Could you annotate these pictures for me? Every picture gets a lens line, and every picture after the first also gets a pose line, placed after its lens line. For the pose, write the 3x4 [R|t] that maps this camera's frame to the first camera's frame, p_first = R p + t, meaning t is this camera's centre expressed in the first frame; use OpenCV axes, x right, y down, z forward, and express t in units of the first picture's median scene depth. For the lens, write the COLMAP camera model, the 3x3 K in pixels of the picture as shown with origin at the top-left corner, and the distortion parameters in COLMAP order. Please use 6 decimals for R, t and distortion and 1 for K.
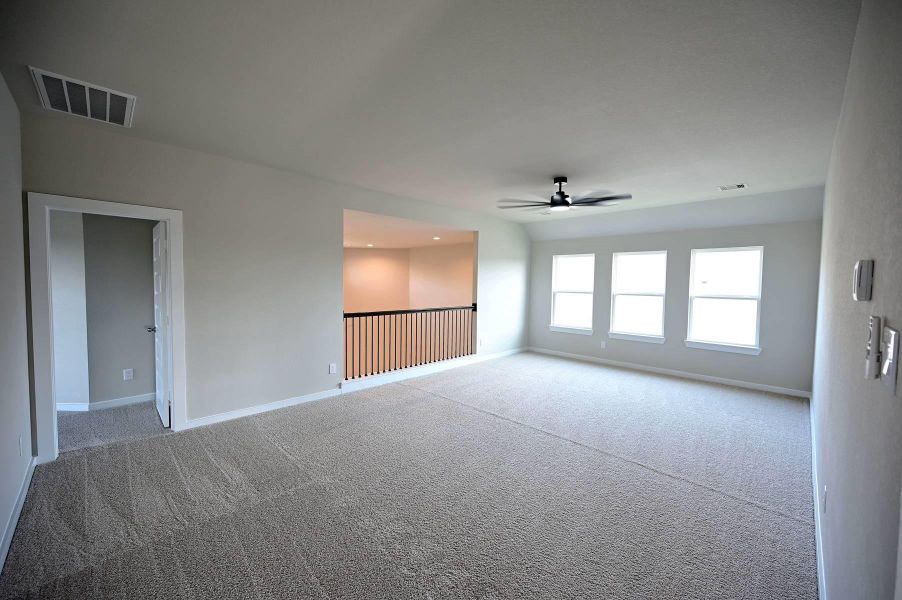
lens RADIAL K [[361.6, 0, 451.0], [0, 361.6, 300.0], [0, 0, 1]] dist [0.001007, 0.000102]
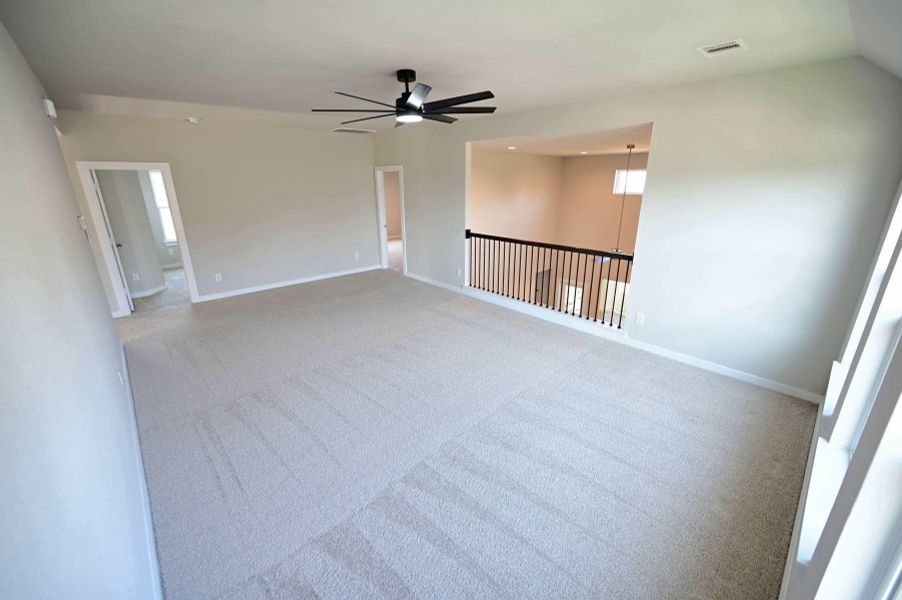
lens RADIAL K [[361.6, 0, 451.0], [0, 361.6, 300.0], [0, 0, 1]] dist [0.001007, 0.000102]
pose [[-0.031353, 0.300555, -0.953249, 0.966912], [-0.050956, 0.951997, 0.301836, -0.114725], [0.998209, 0.058037, -0.014532, 0.982157]]
